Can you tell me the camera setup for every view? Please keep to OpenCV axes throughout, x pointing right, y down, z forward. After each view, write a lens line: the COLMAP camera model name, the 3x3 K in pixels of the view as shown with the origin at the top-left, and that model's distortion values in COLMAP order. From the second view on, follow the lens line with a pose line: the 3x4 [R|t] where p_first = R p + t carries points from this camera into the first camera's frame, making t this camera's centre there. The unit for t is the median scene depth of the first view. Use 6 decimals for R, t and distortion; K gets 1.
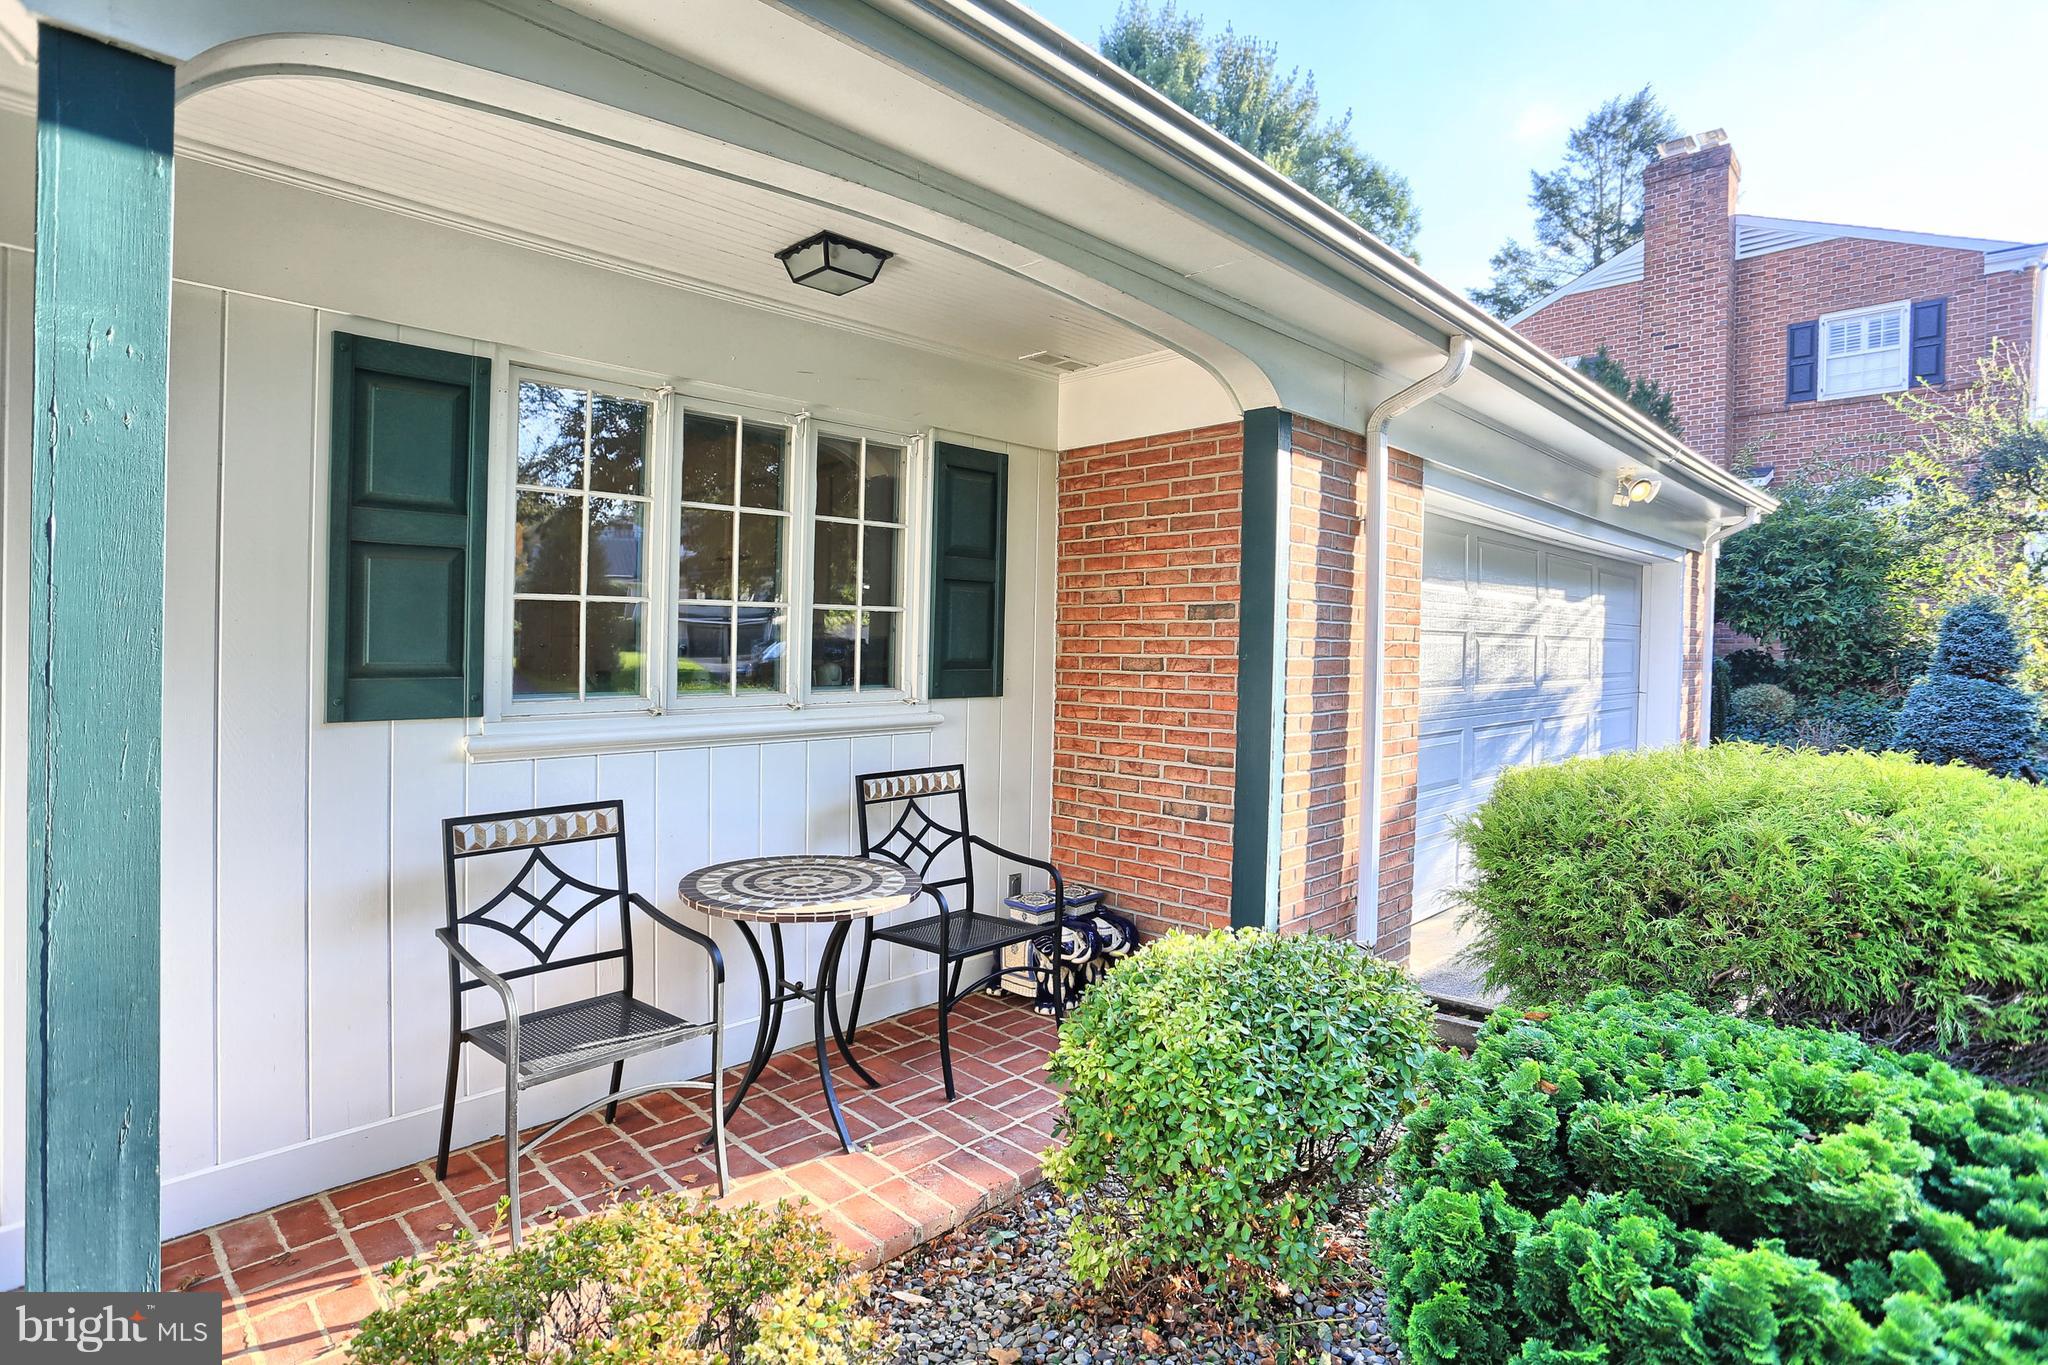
lens RADIAL K [[1009.9, 0, 987.1], [0, 1009.9, 685.7], [0, 0, 1]] dist [-0.072090, 0.033377]
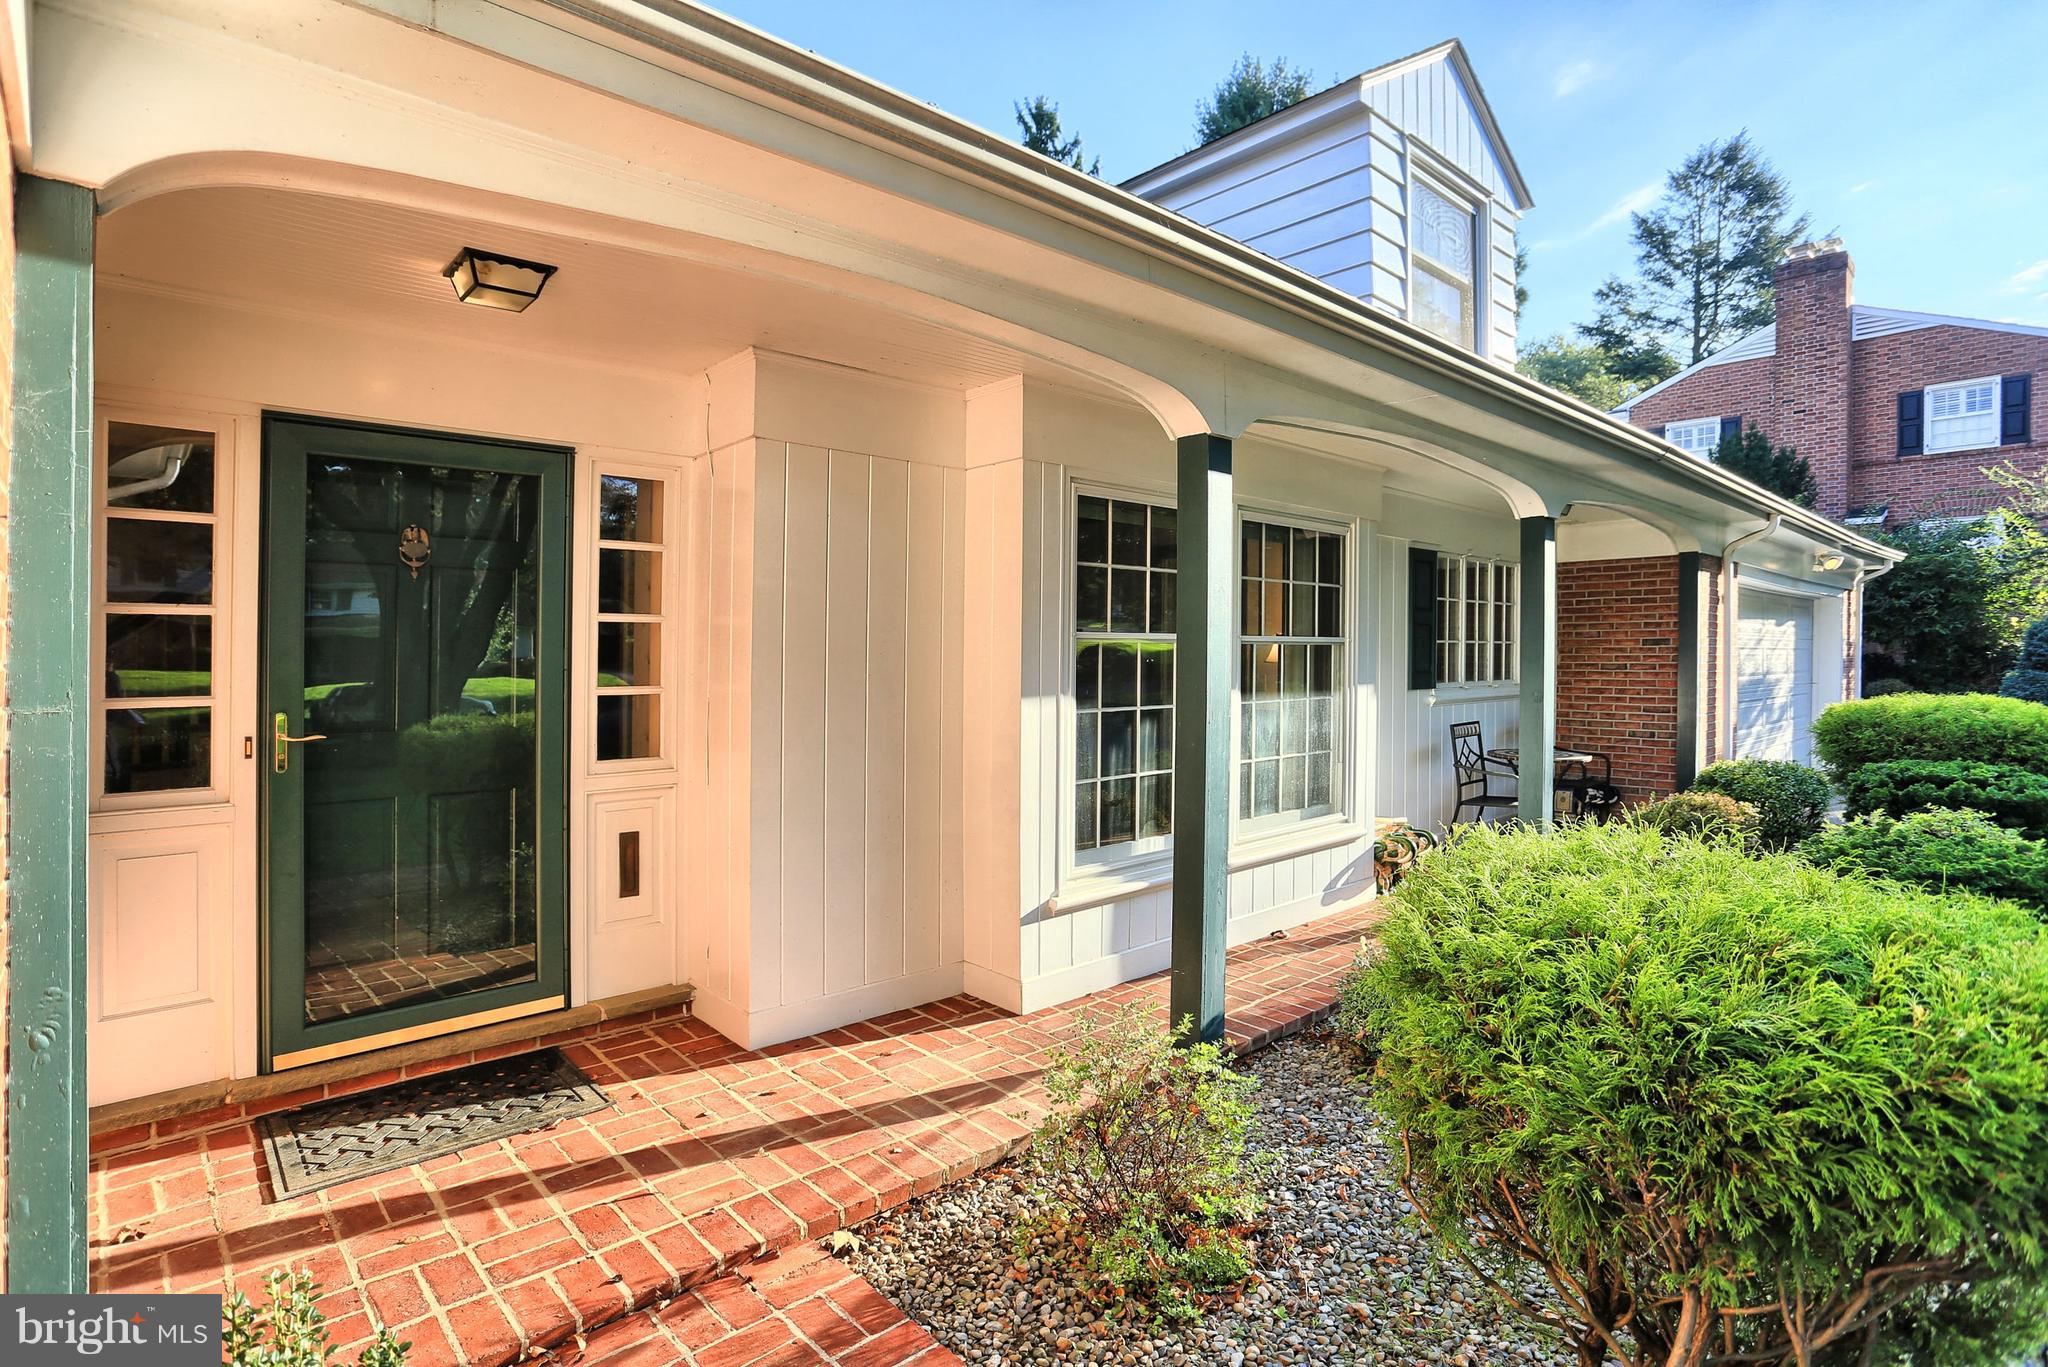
lens RADIAL K [[971.3, 0, 1024.0], [0, 971.3, 683.5], [0, 0, 1]] dist [-0.065819, 0.027973]
pose [[0.998497, -0.009671, -0.053942, -0.391190], [0.009119, 0.999904, -0.010466, 0.009467], [0.054038, 0.009958, 0.998489, -0.424342]]
